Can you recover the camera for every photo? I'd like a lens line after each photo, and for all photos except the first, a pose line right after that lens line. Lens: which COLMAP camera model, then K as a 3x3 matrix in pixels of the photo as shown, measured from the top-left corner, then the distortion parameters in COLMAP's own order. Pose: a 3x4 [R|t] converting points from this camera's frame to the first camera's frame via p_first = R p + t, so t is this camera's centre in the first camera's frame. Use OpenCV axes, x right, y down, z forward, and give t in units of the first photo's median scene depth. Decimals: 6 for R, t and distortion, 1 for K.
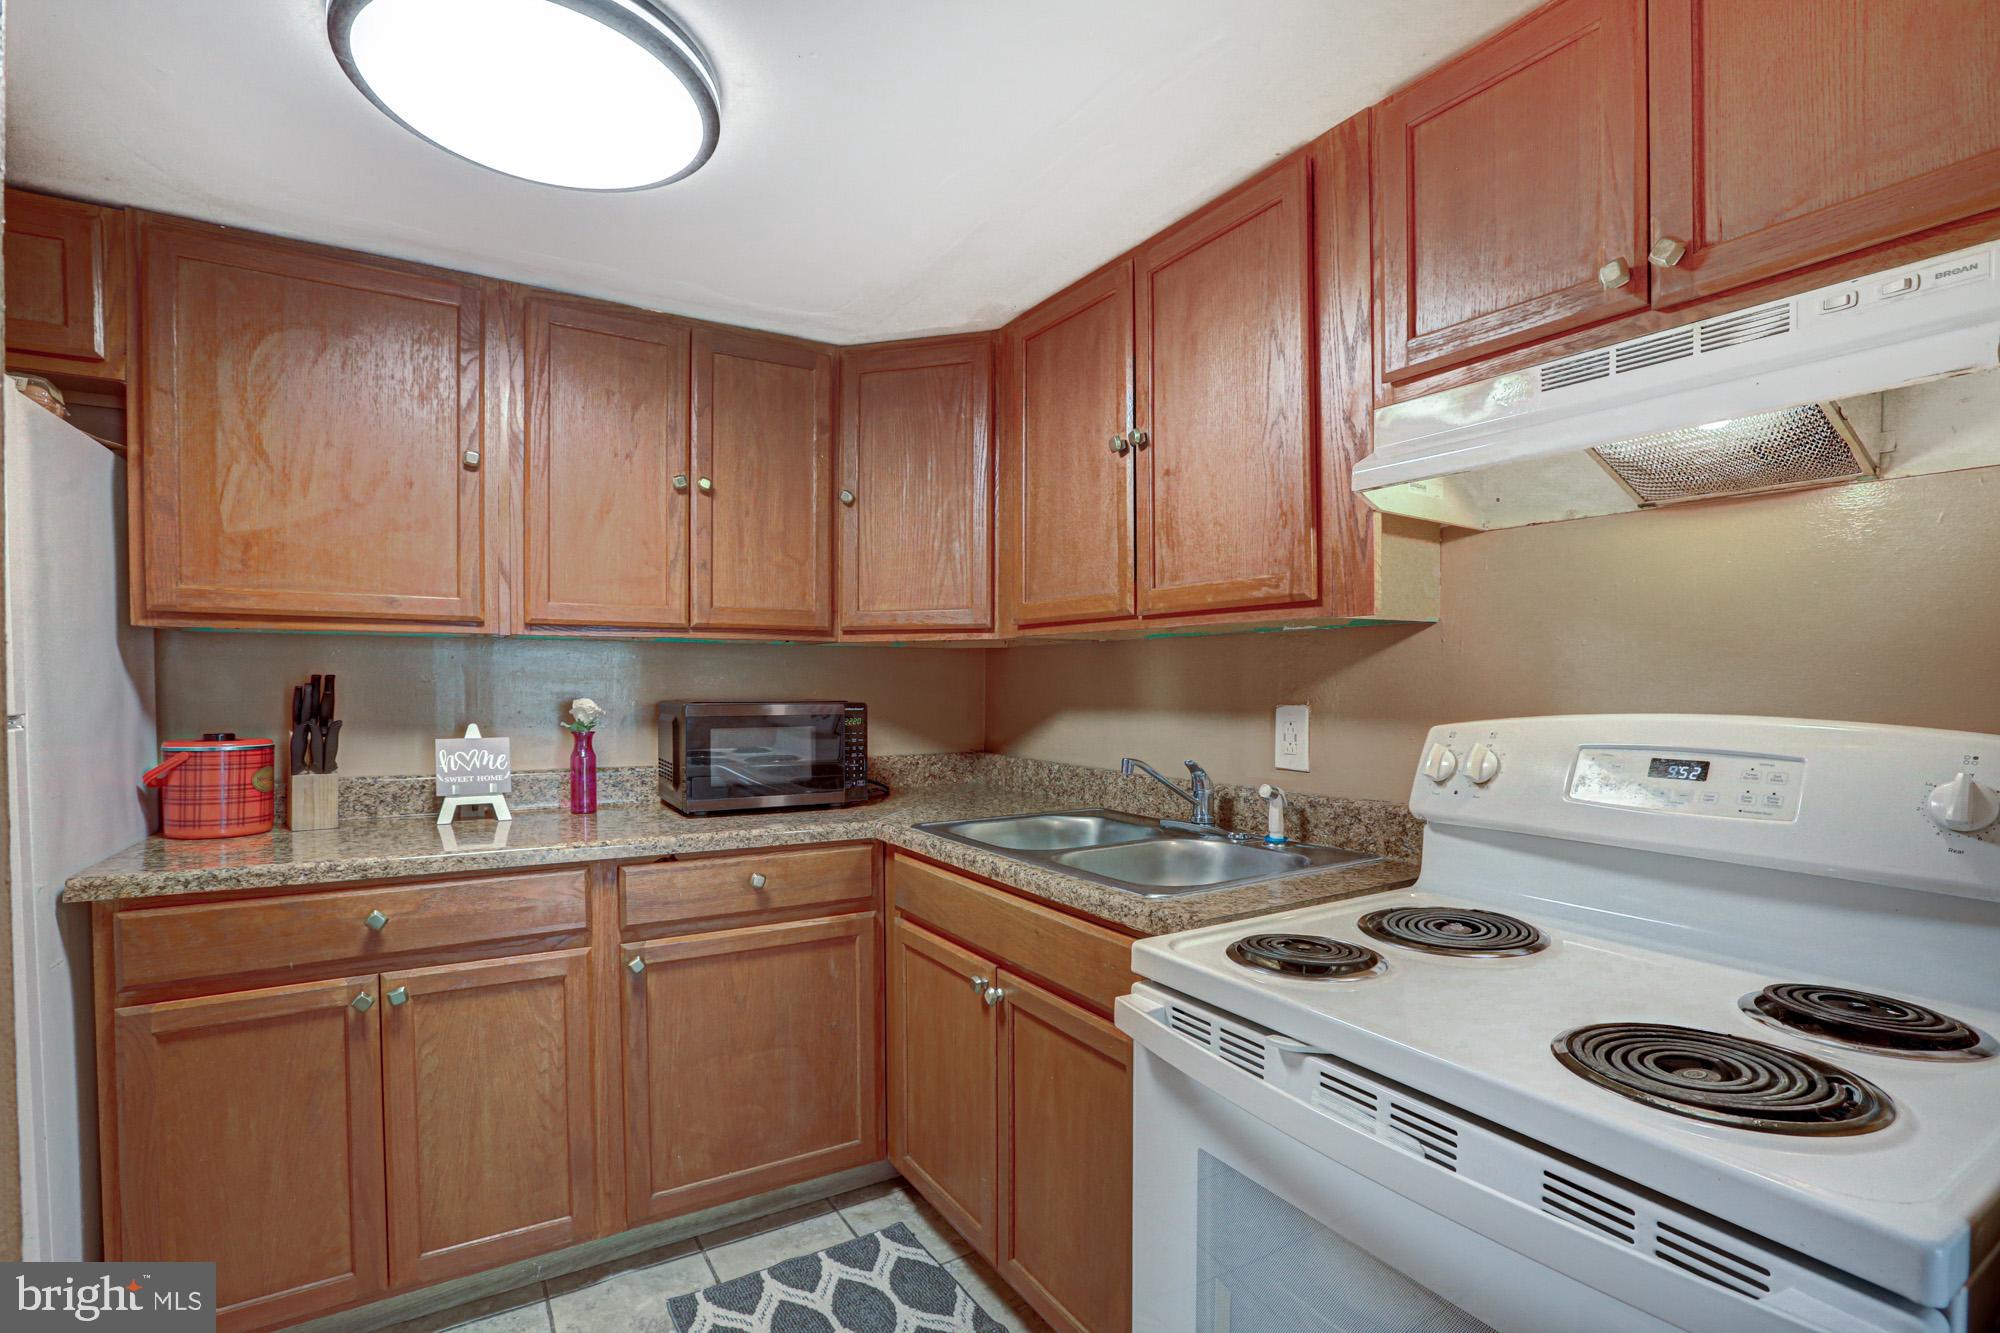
lens RADIAL K [[914.0, 0, 1018.8], [0, 914.0, 697.5], [0, 0, 1]] dist [-0.065867, 0.027537]
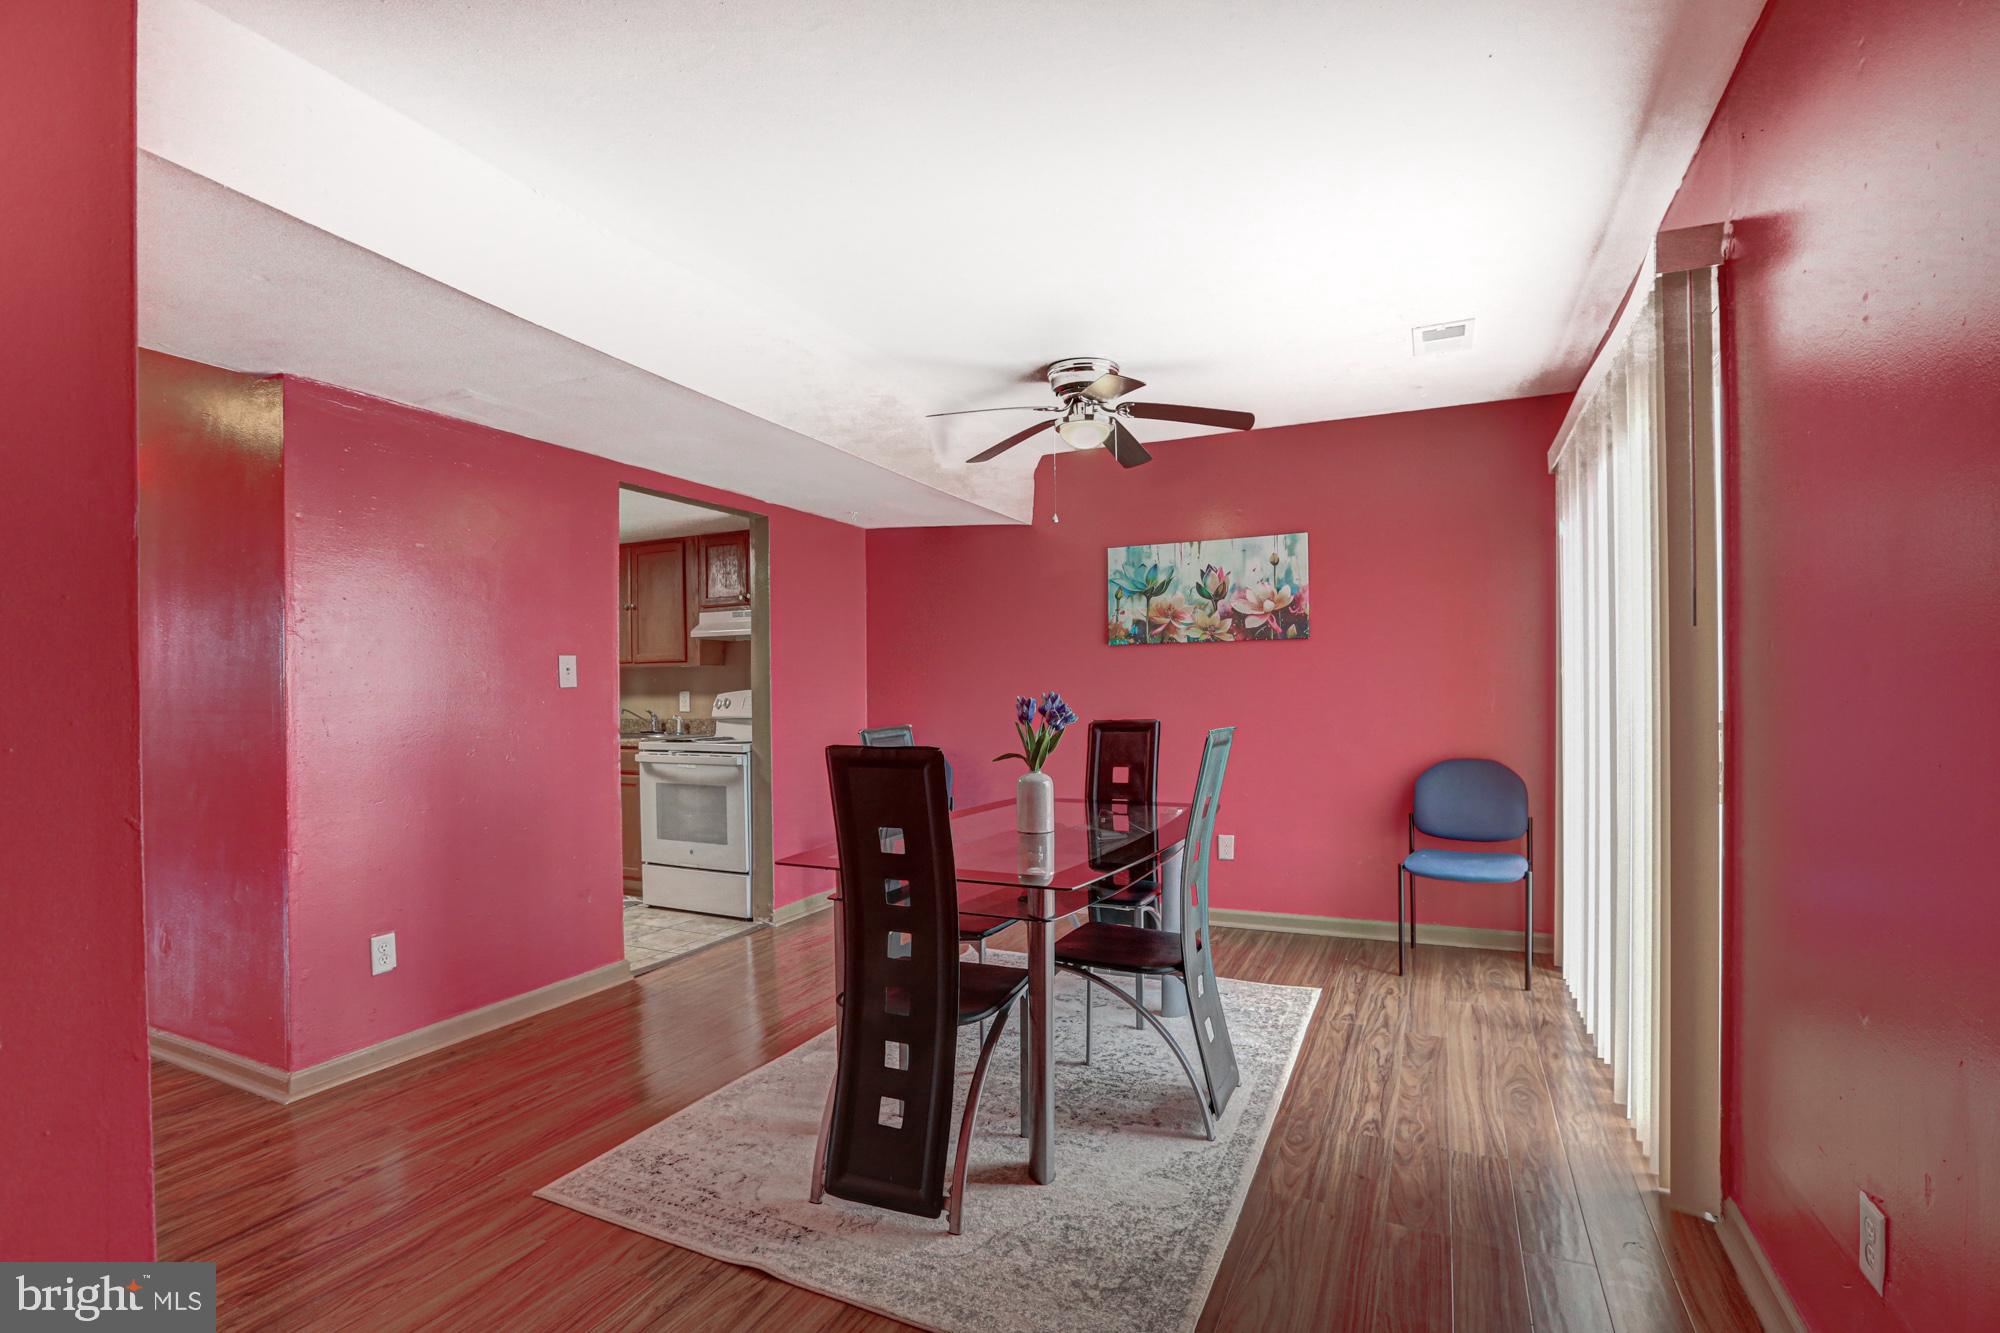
lens RADIAL K [[914.0, 0, 1018.8], [0, 914.0, 697.5], [0, 0, 1]] dist [-0.065867, 0.027537]
pose [[0.836343, -0.010936, 0.548097, -0.467171], [0.021790, 0.999674, -0.013304, 0.100841], [-0.547773, 0.023070, 0.836309, -2.341049]]
